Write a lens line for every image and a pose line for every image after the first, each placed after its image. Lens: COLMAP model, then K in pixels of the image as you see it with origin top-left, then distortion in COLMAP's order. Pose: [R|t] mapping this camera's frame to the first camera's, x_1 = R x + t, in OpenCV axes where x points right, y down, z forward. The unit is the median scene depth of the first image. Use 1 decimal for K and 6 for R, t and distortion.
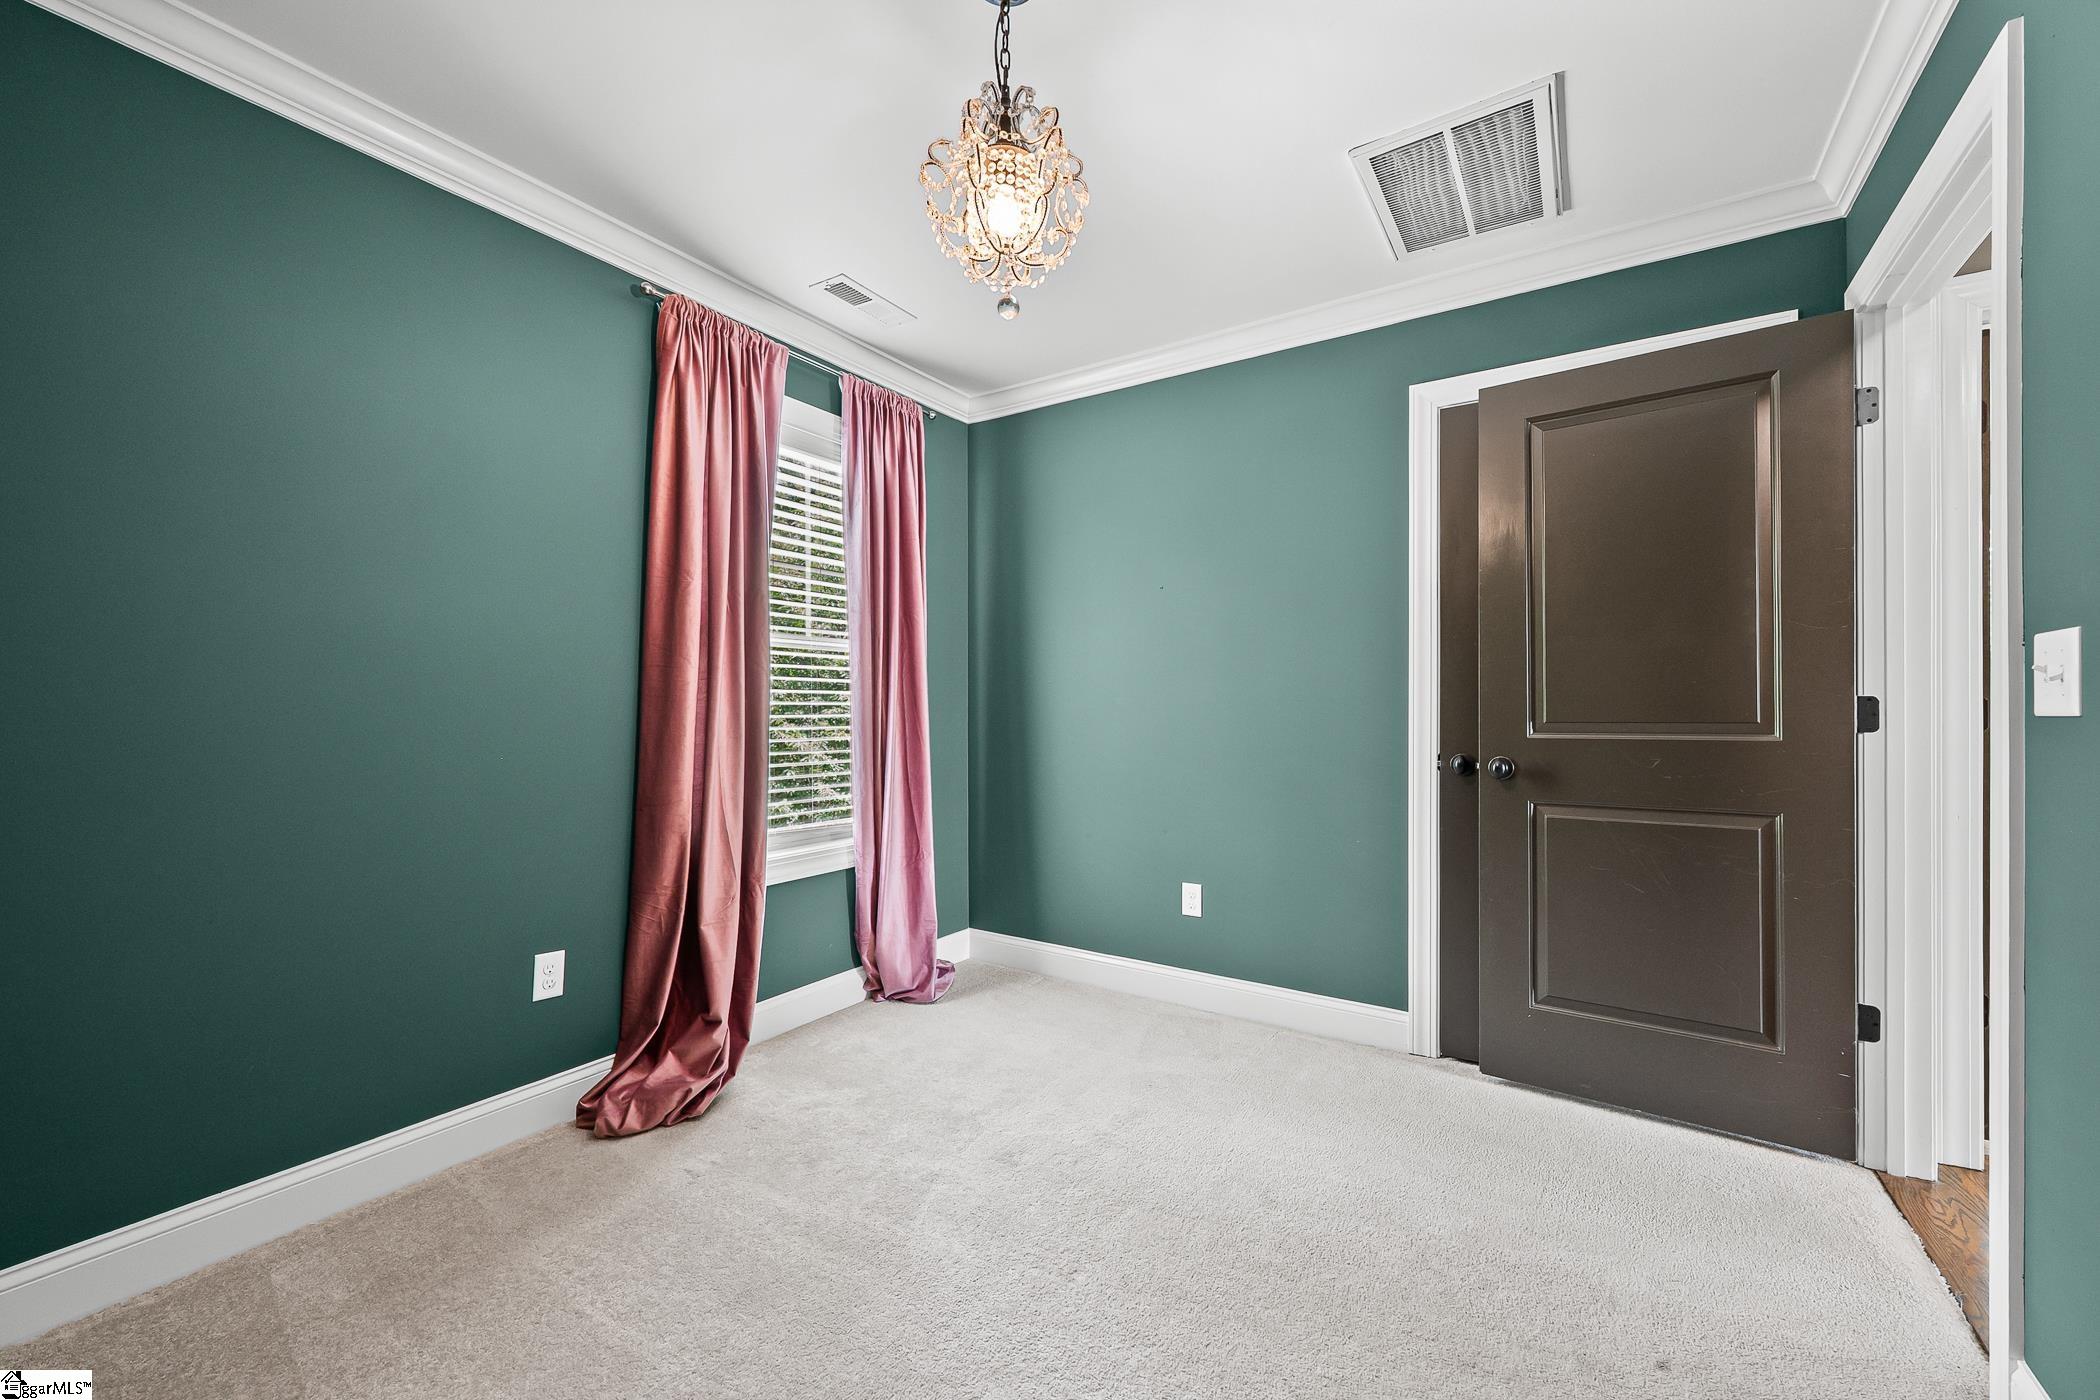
lens RADIAL K [[837.7, 0, 1039.2], [0, 837.7, 698.9], [0, 0, 1]] dist [0.002082, -0.000723]
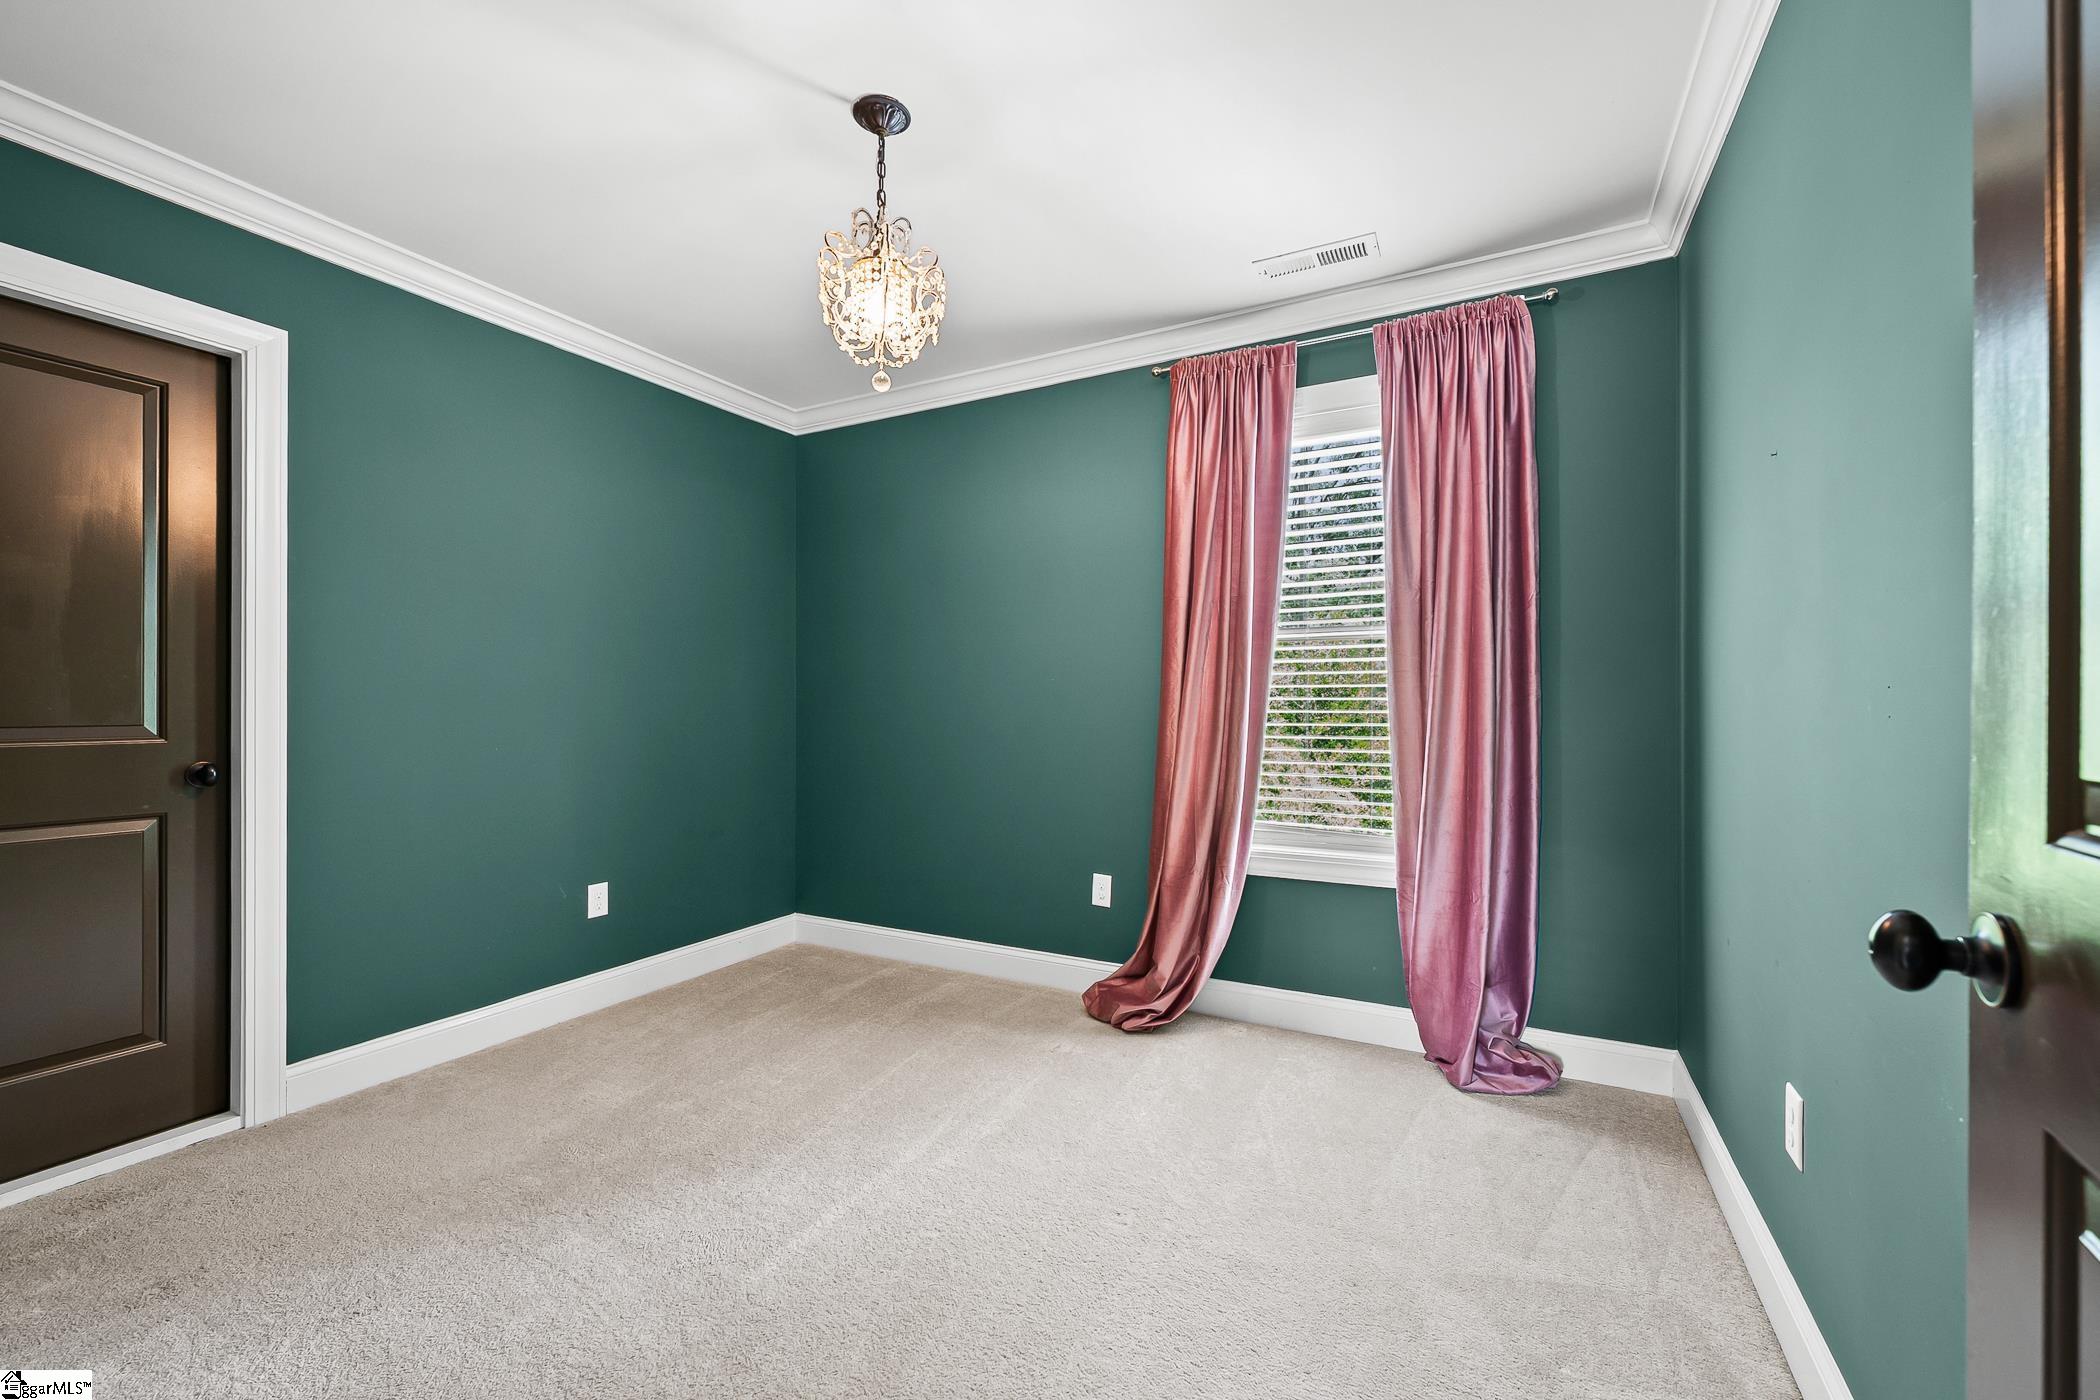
lens RADIAL K [[837.7, 0, 1045.7], [0, 837.7, 706.8], [0, 0, 1]] dist [0.002082, -0.000723]
pose [[0.103846, -0.002367, -0.994591, 0.652285], [-0.000634, 0.999997, -0.002446, 0.018061], [0.994593, 0.000885, 0.103844, 0.605745]]
